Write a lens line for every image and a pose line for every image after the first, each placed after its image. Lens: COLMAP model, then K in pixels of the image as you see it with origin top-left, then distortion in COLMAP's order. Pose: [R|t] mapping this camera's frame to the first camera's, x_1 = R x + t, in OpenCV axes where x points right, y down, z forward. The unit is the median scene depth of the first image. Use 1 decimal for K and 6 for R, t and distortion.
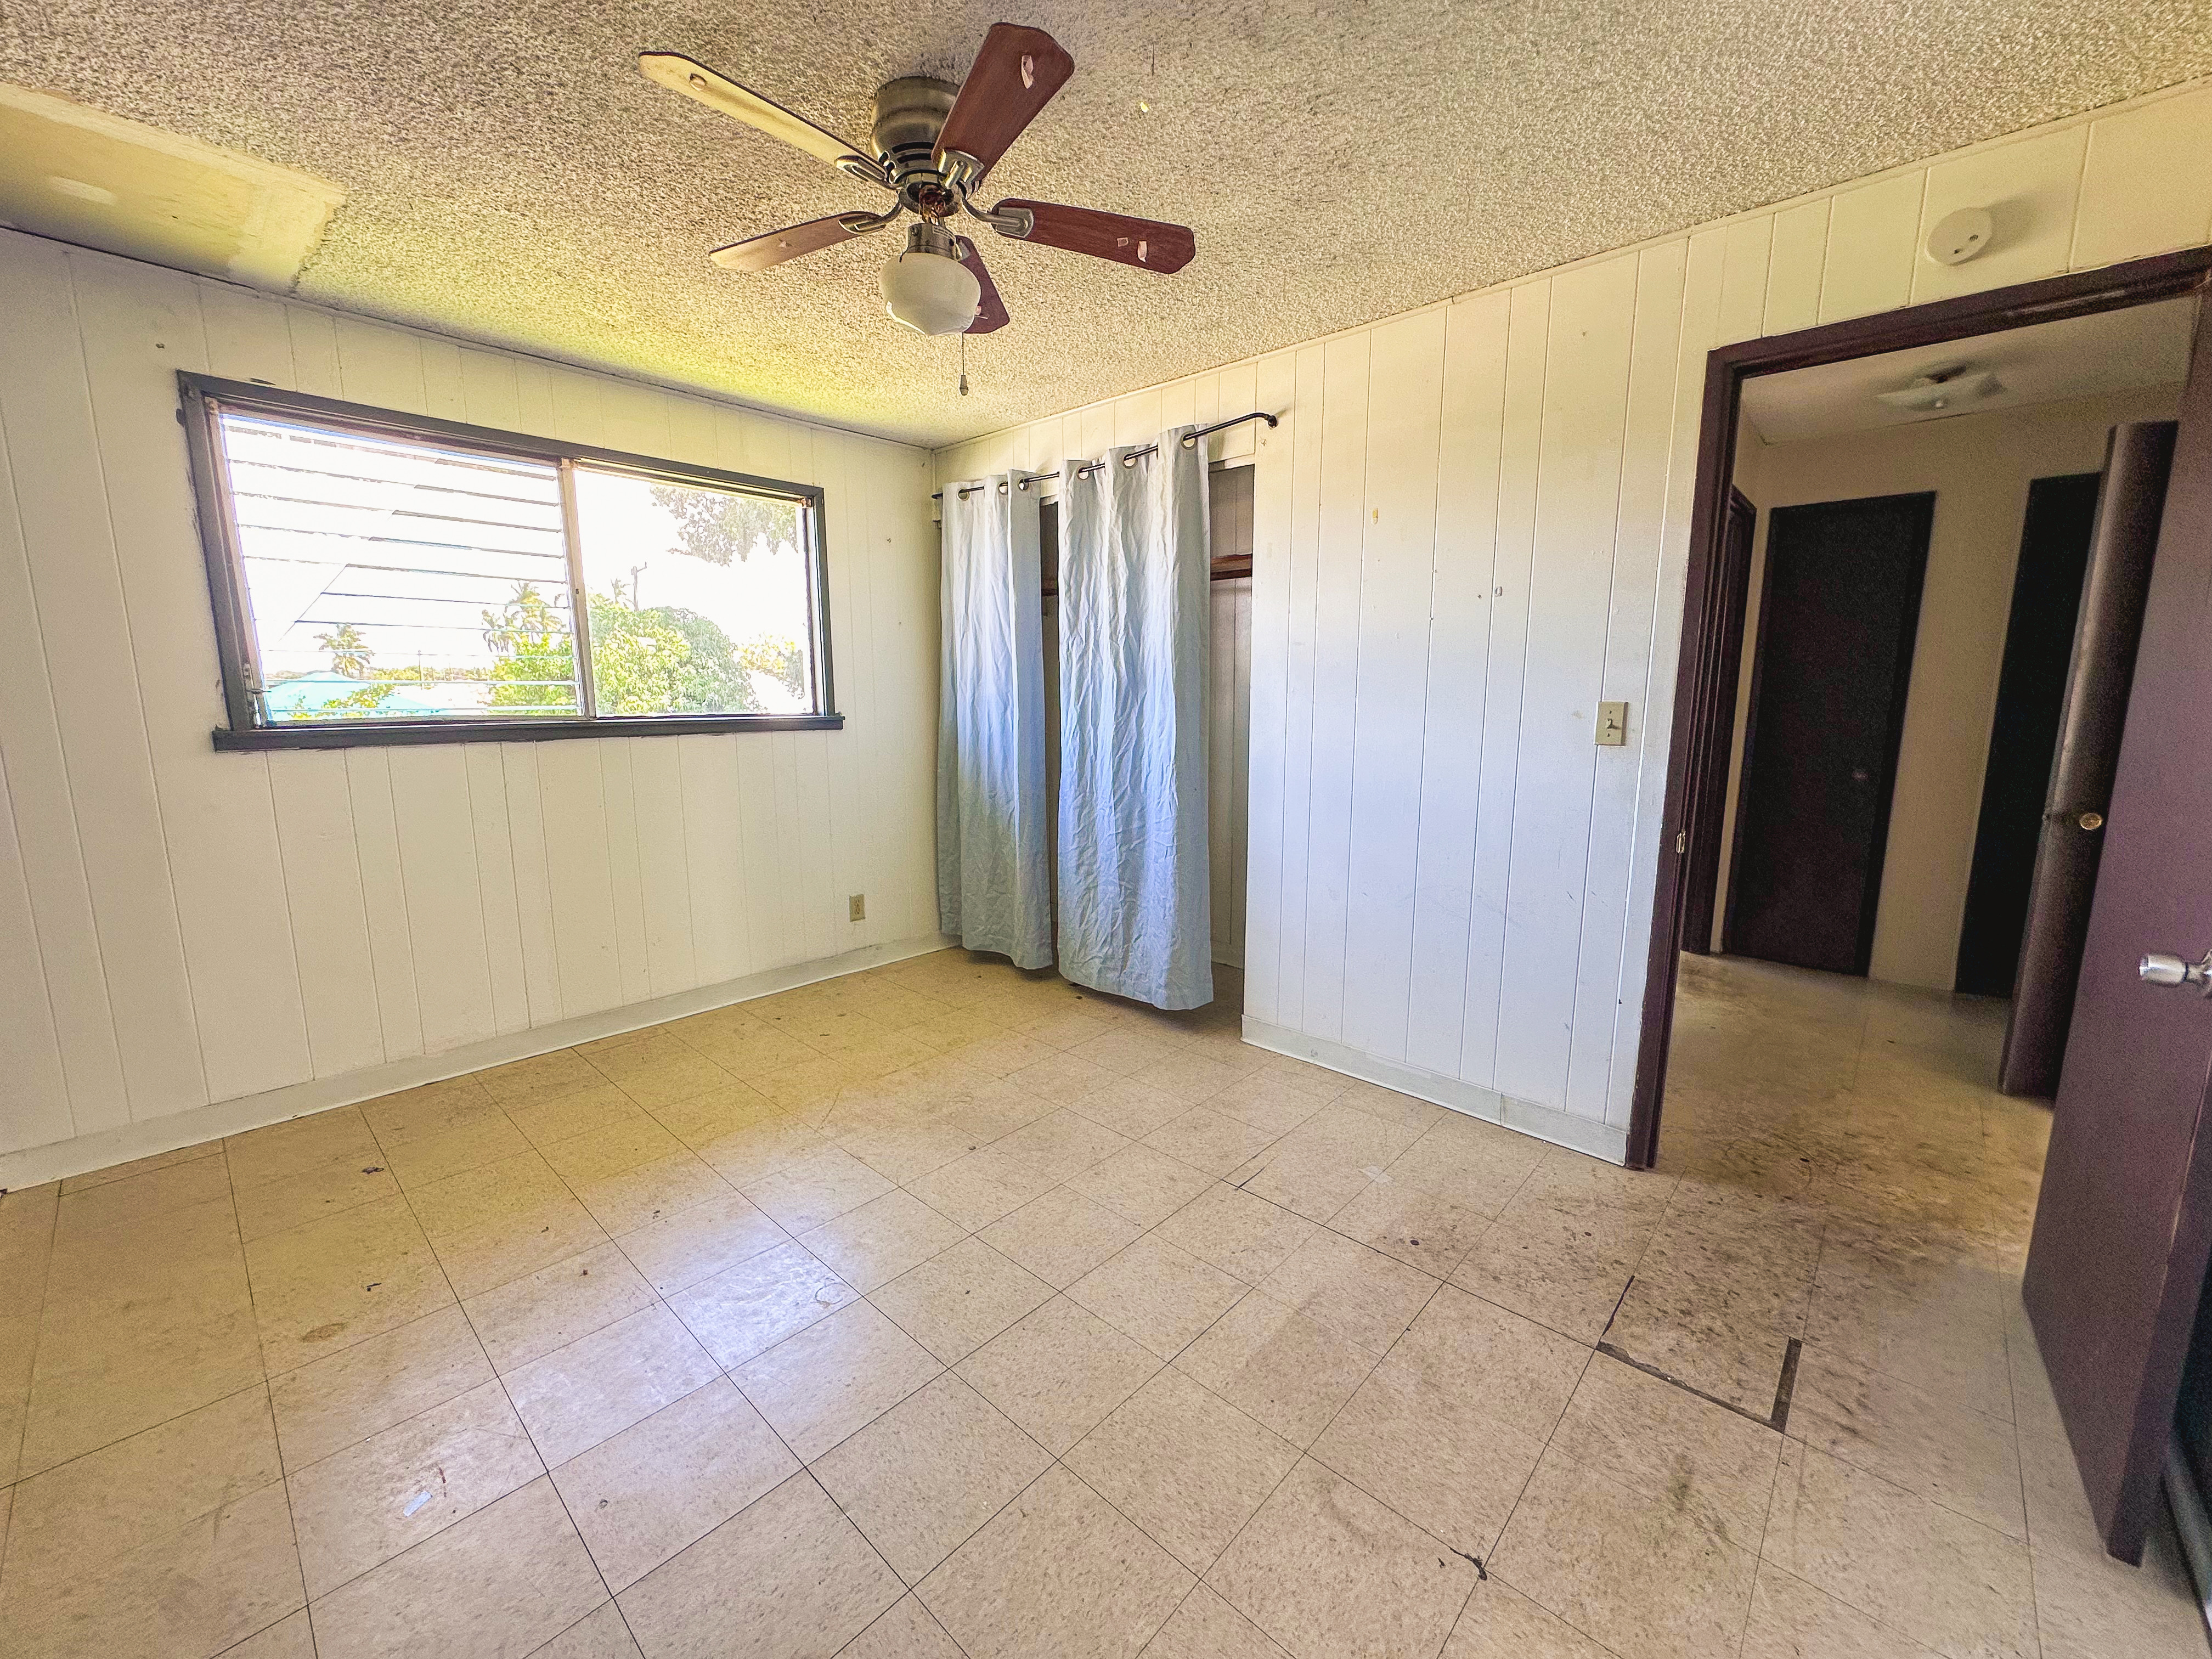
lens RADIAL K [[886.1, 0, 1102.8], [0, 886.1, 831.8], [0, 0, 1]] dist [-0.004280, 0.000509]
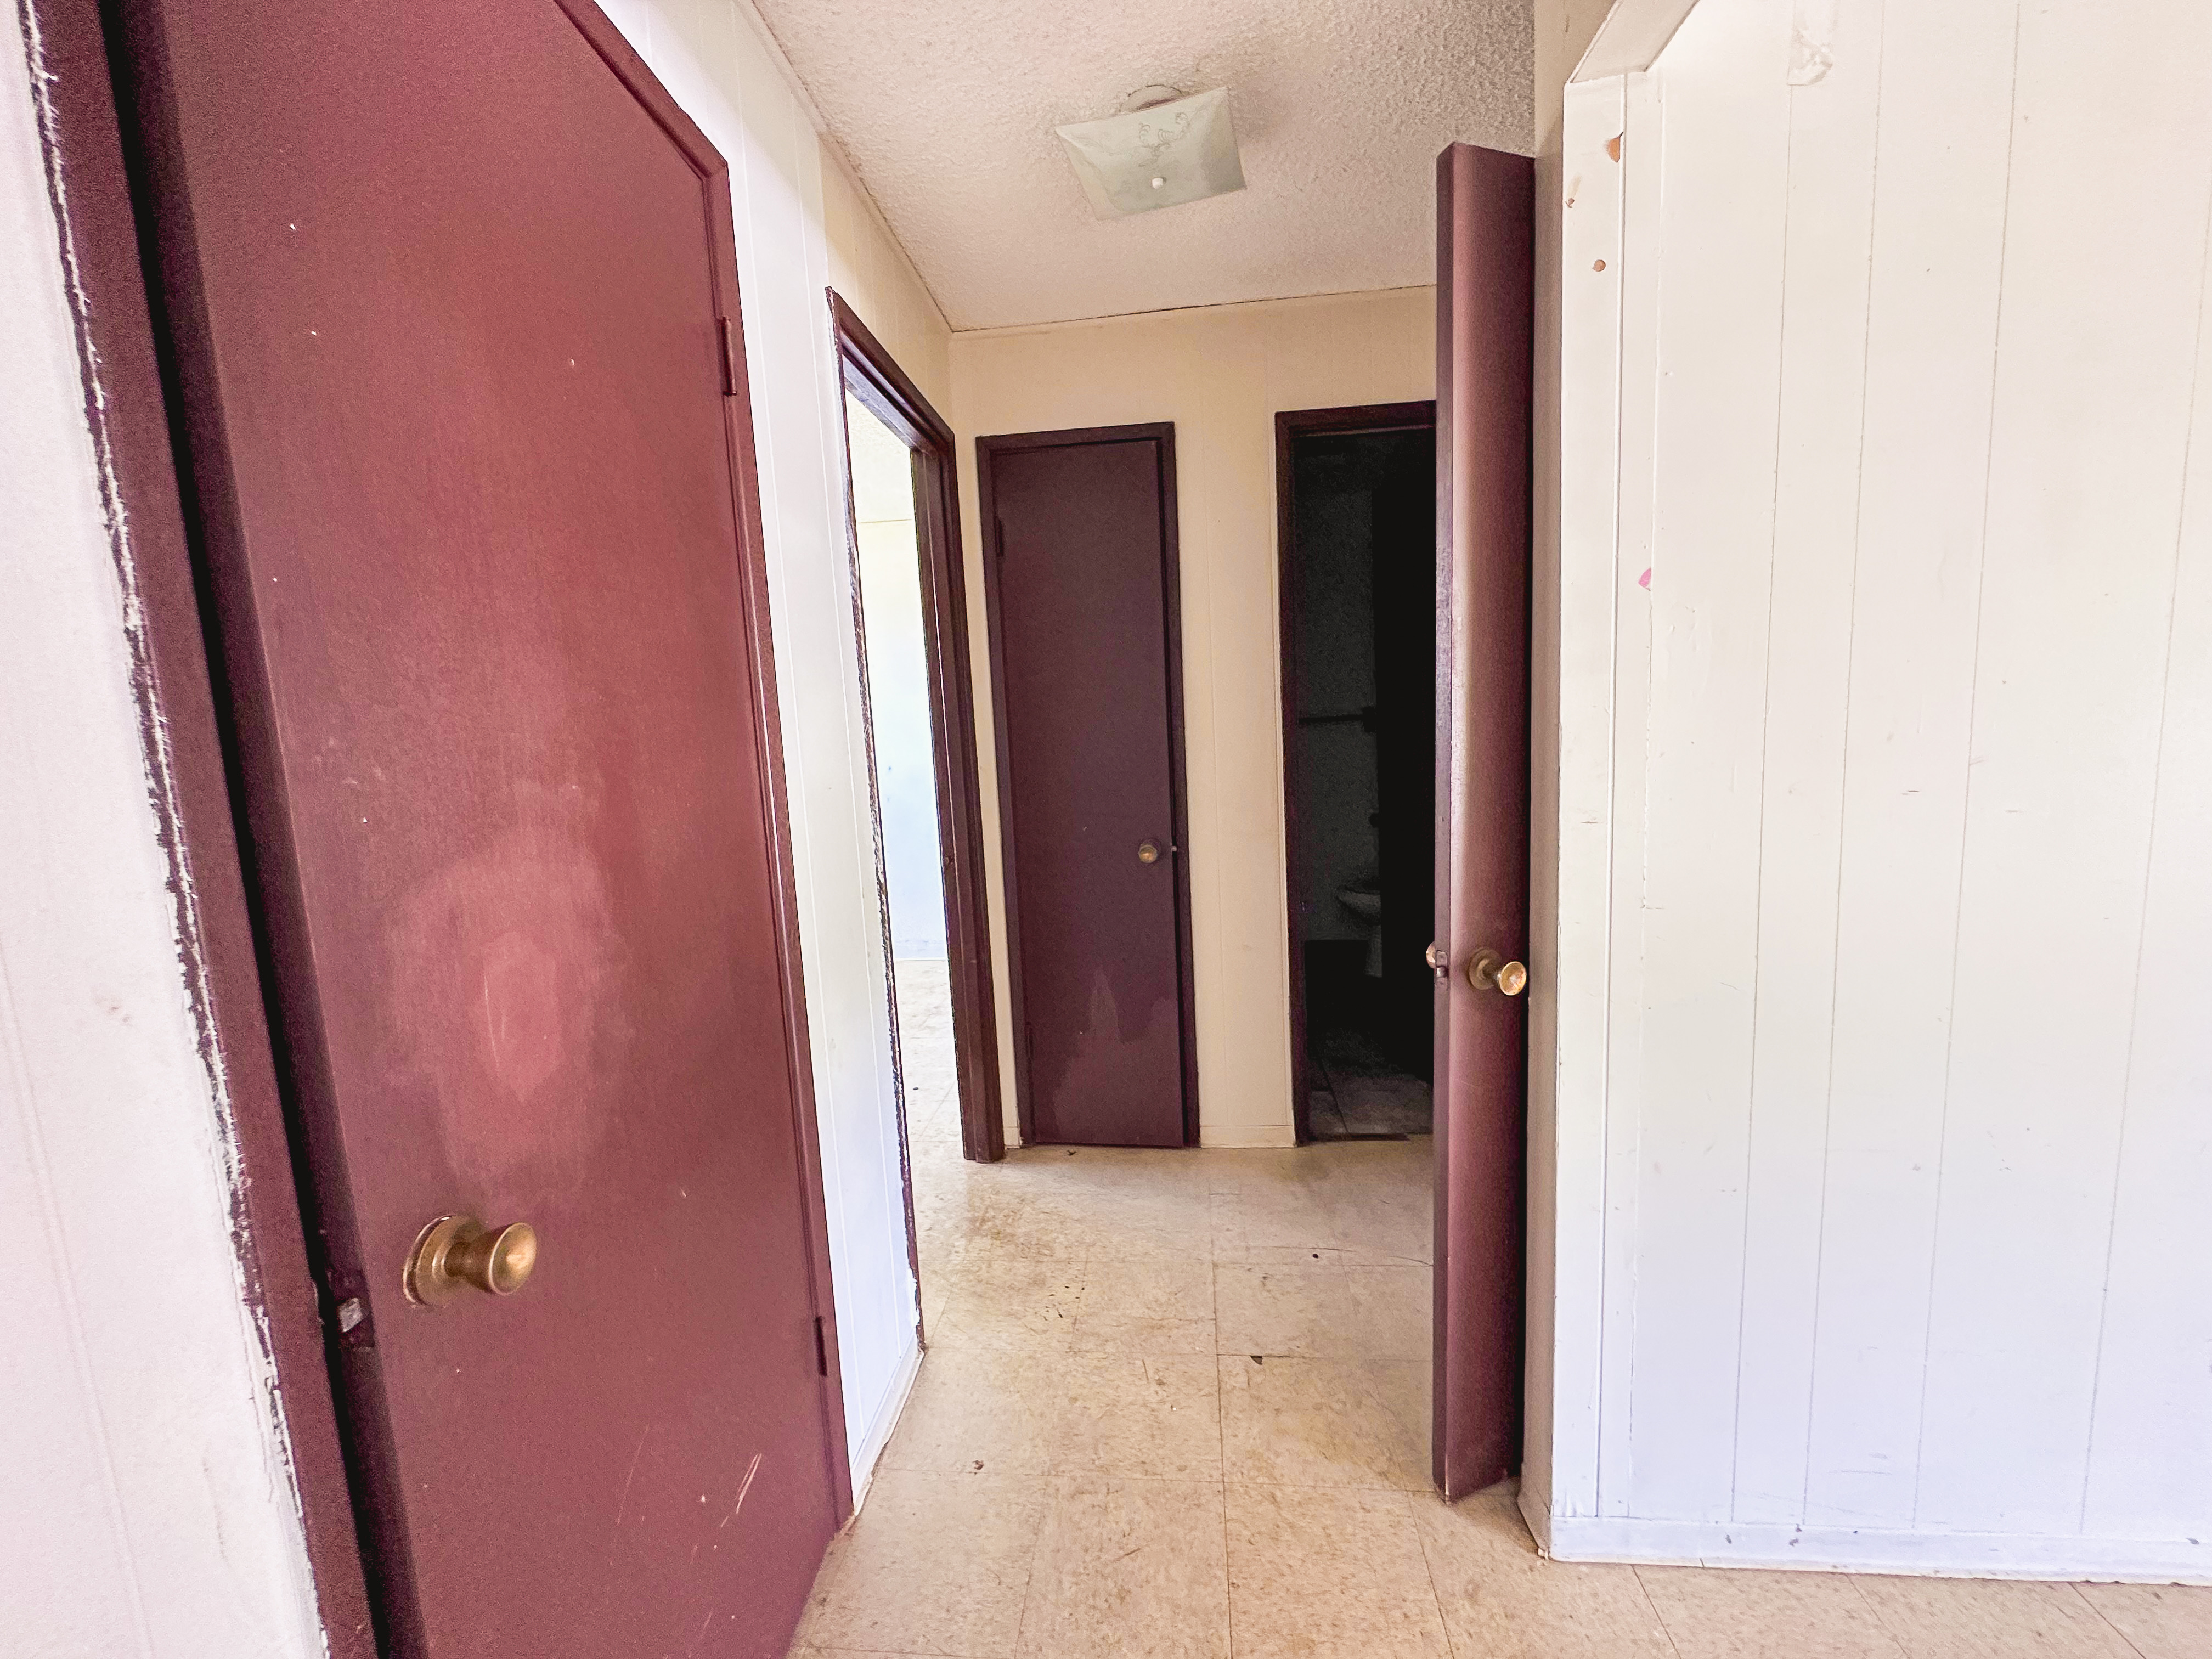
lens RADIAL K [[886.1, 0, 1102.8], [0, 886.1, 831.8], [0, 0, 1]] dist [-0.004280, 0.000509]
pose [[0.793307, -0.112337, 0.598368, 0.471710], [0.142429, 0.989800, -0.003006, -0.088743], [-0.591927, 0.087609, 0.801216, 0.528622]]
